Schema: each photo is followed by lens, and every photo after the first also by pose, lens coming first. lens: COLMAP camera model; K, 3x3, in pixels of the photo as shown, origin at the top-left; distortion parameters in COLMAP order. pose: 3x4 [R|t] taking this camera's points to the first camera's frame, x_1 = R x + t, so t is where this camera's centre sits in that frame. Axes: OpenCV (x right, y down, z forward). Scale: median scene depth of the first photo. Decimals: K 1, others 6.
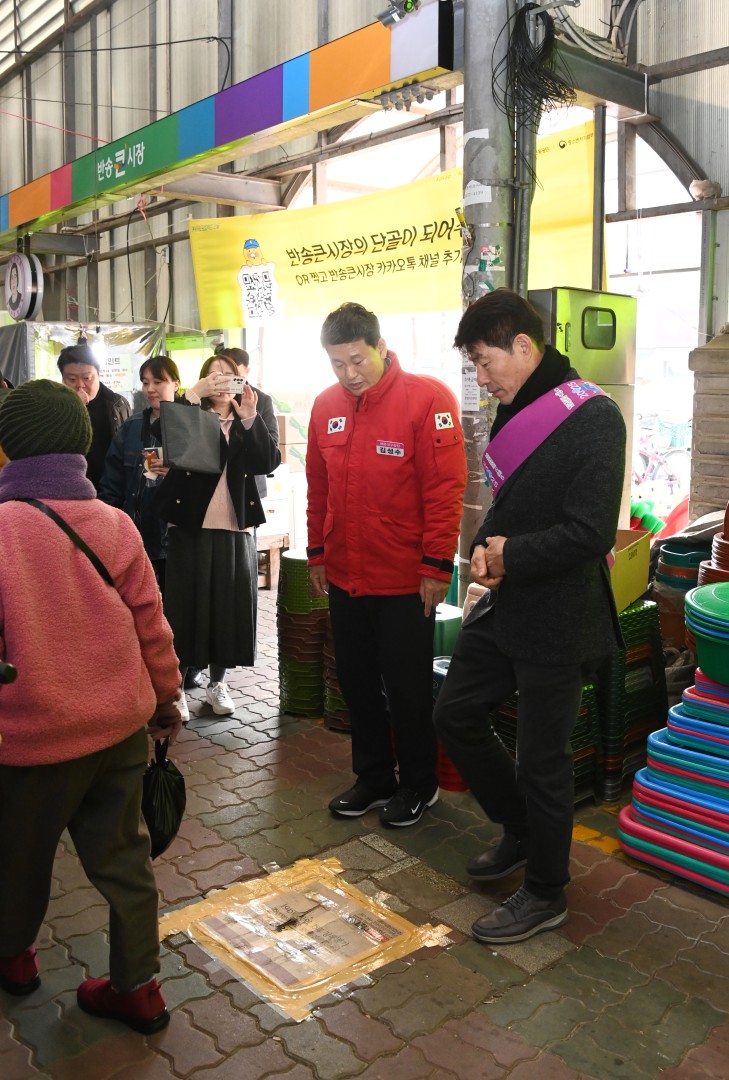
lens RADIAL K [[965.1, 0, 364.5], [0, 965.1, 540.0], [0, 0, 1]] dist [-0.098673, 0.005373]
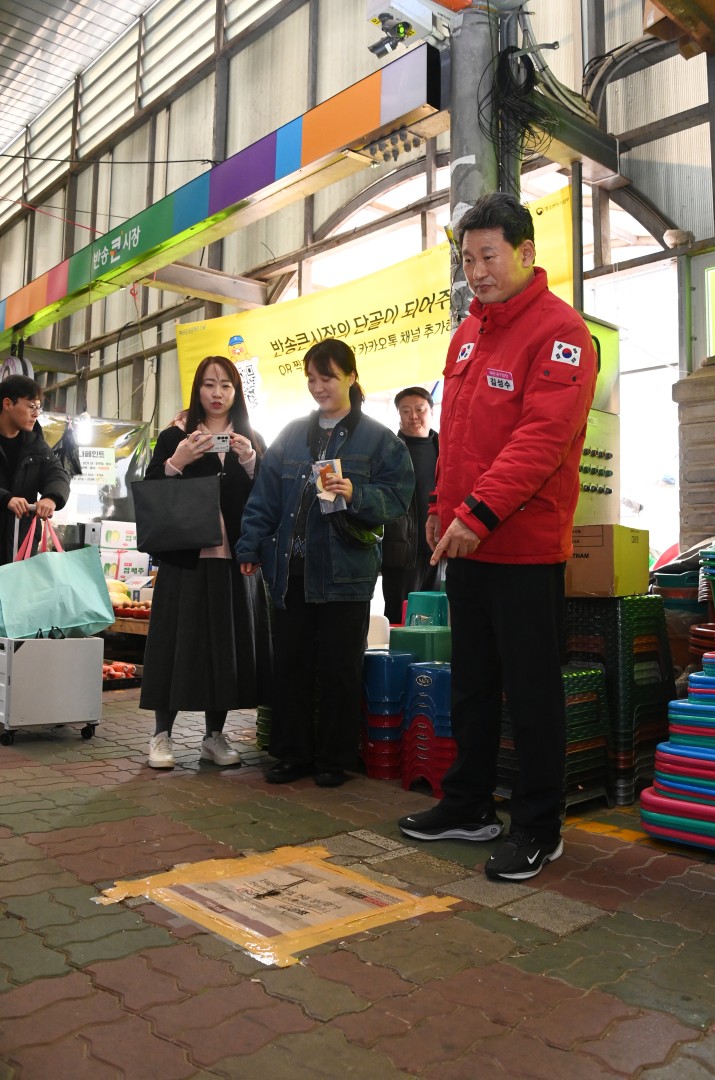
lens RADIAL K [[925.7, 0, 357.5], [0, 925.7, 540.0], [0, 0, 1]] dist [-0.102057, -0.003222]
pose [[0.999580, 0.013995, 0.025363, -0.015395], [-0.008945, 0.981884, -0.189272, 0.147113], [-0.027553, 0.188966, 0.981597, 0.083860]]
